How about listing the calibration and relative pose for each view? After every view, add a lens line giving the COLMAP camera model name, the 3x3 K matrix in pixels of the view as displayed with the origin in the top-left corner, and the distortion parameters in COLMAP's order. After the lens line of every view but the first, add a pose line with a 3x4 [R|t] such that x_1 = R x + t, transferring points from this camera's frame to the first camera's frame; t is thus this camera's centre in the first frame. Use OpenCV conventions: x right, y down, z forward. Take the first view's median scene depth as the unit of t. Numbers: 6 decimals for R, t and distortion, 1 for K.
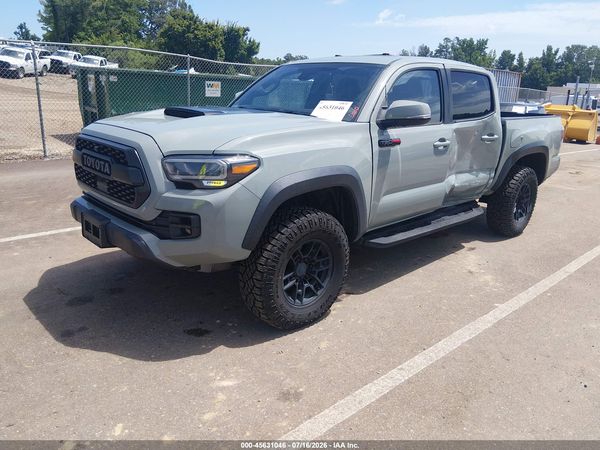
lens RADIAL K [[454.9, 0, 301.8], [0, 454.9, 225.0], [0, 0, 1]] dist [0.081948, -0.141874]
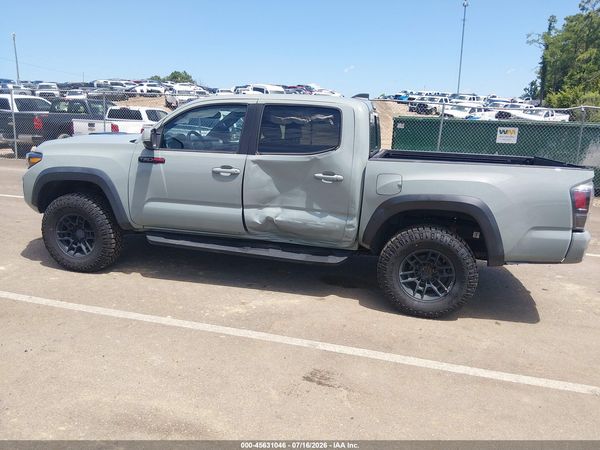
lens RADIAL K [[454.9, 0, 301.8], [0, 454.9, 225.0], [0, 0, 1]] dist [0.081948, -0.141874]
pose [[0.555843, 0.170682, -0.813576, 1.140989], [-0.256725, 0.966099, 0.027283, -0.111937], [0.790652, 0.193700, 0.580818, 0.470056]]
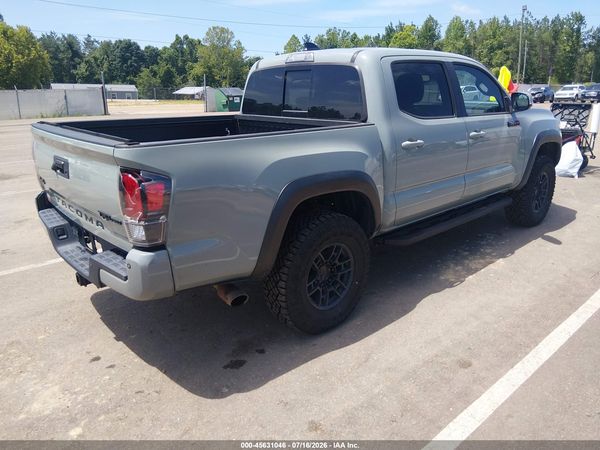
lens RADIAL K [[453.3, 0, 301.1], [0, 453.3, 226.2], [0, 0, 1]] dist [0.083671, -0.137129]
pose [[-0.999550, -0.029858, 0.003014, 0.314721], [-0.023260, 0.834266, 0.550871, -0.592866], [-0.018962, 0.550553, -0.834585, 2.019017]]
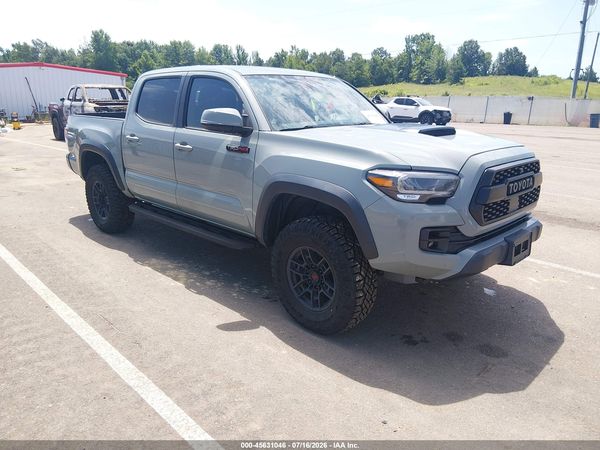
lens RADIAL K [[454.9, 0, 301.8], [0, 454.9, 225.0], [0, 0, 1]] dist [0.081948, -0.141874]
pose [[-0.033794, -0.307669, 0.950893, -0.935612], [0.274219, 0.912068, 0.304853, -0.325758], [-0.961073, 0.271055, 0.053546, 0.932053]]
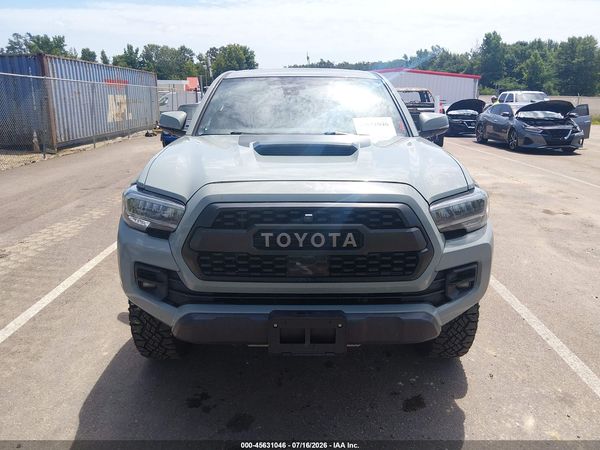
lens RADIAL K [[462.2, 0, 300.0], [0, 462.2, 225.0], [0, 0, 1]] dist [0.043805, -0.089961]
pose [[0.677877, -0.233025, 0.697268, -0.594981], [0.231996, 0.967779, 0.097885, -0.143801], [-0.697611, 0.095409, 0.710096, 0.342850]]
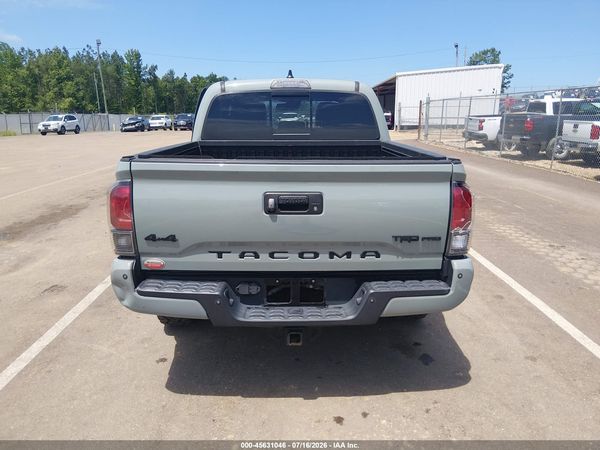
lens RADIAL K [[451.7, 0, 300.0], [0, 451.7, 225.0], [0, 0, 1]] dist [0.100169, -0.180176]
pose [[-0.657366, 0.142695, -0.739938, 0.994654], [-0.234769, 0.894261, 0.381026, -0.484068], [0.716068, 0.424188, -0.554357, 1.763867]]
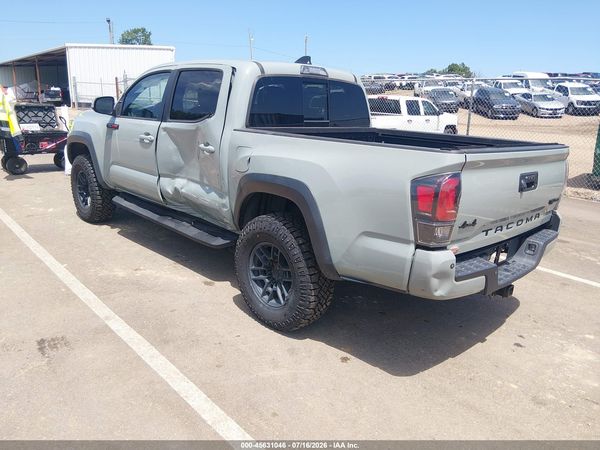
lens RADIAL K [[453.3, 0, 301.1], [0, 453.3, 226.2], [0, 0, 1]] dist [0.083671, -0.137129]
pose [[0.014874, 0.226582, -0.973878, 1.246928], [-0.328919, 0.920888, 0.209230, -0.290833], [0.944241, 0.317215, 0.088225, 1.152117]]
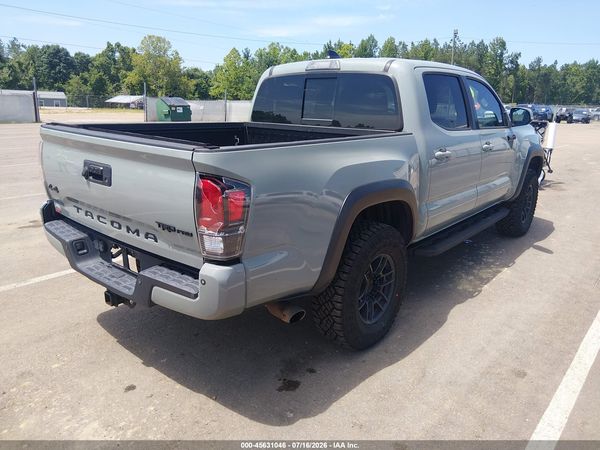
lens RADIAL K [[454.9, 0, 301.8], [0, 454.9, 225.0], [0, 0, 1]] dist [0.081948, -0.141874]
pose [[-0.990956, -0.024622, -0.131907, 0.466434], [-0.089968, 0.851252, 0.516988, -0.566920], [0.099557, 0.524180, -0.845768, 1.991405]]
